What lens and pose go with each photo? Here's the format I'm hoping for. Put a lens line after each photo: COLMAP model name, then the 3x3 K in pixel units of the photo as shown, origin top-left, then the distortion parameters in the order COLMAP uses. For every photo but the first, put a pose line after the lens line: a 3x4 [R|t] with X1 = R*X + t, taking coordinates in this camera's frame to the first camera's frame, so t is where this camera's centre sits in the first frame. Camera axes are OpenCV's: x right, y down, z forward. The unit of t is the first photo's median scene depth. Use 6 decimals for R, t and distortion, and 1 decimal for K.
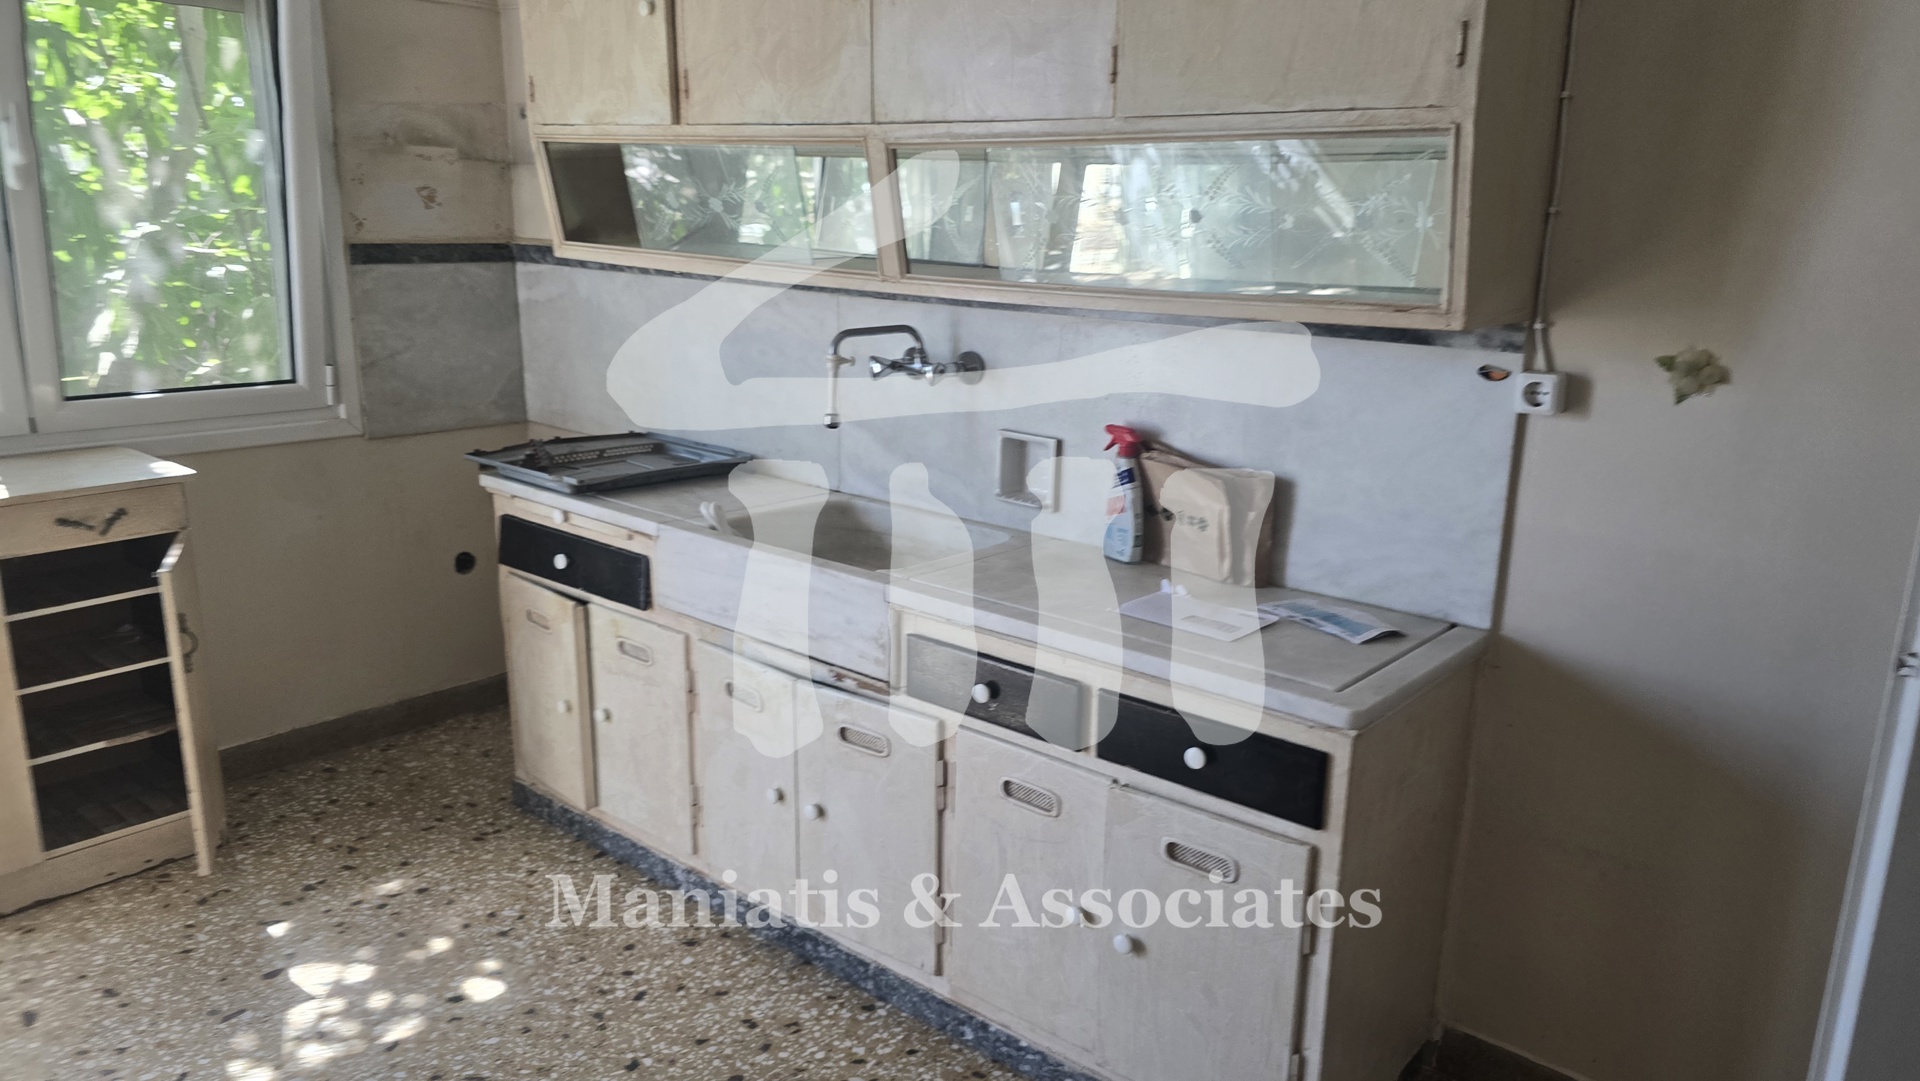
lens RADIAL K [[1302.5, 0, 952.2], [0, 1302.5, 554.8], [0, 0, 1]] dist [0.037639, -0.023184]
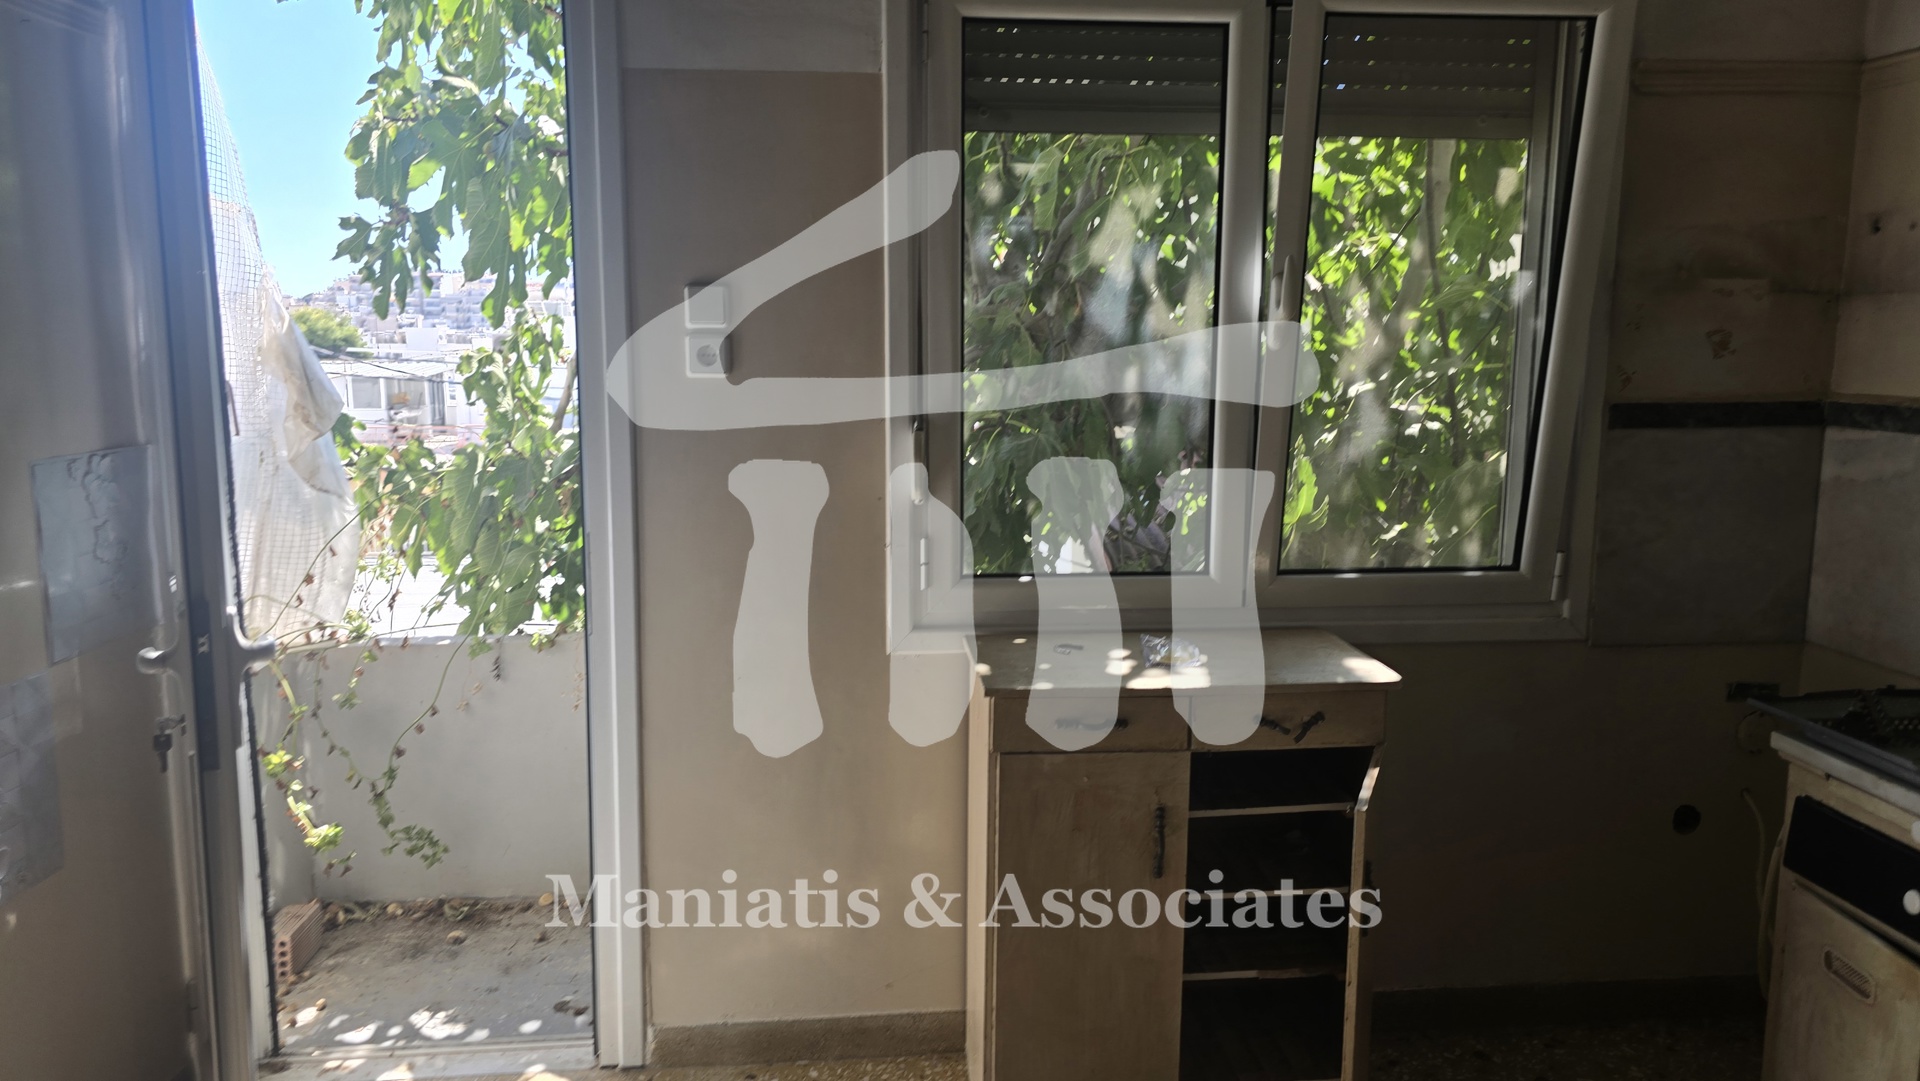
lens RADIAL K [[1102.8, 0, 960.0], [0, 1102.8, 540.5], [0, 0, 1]] dist [0.001875, 0.000230]
pose [[0.674534, 0.097619, -0.731761, -0.247032], [-0.171066, 0.984908, -0.026299, -0.075981], [0.718150, 0.142919, 0.681054, 0.296830]]
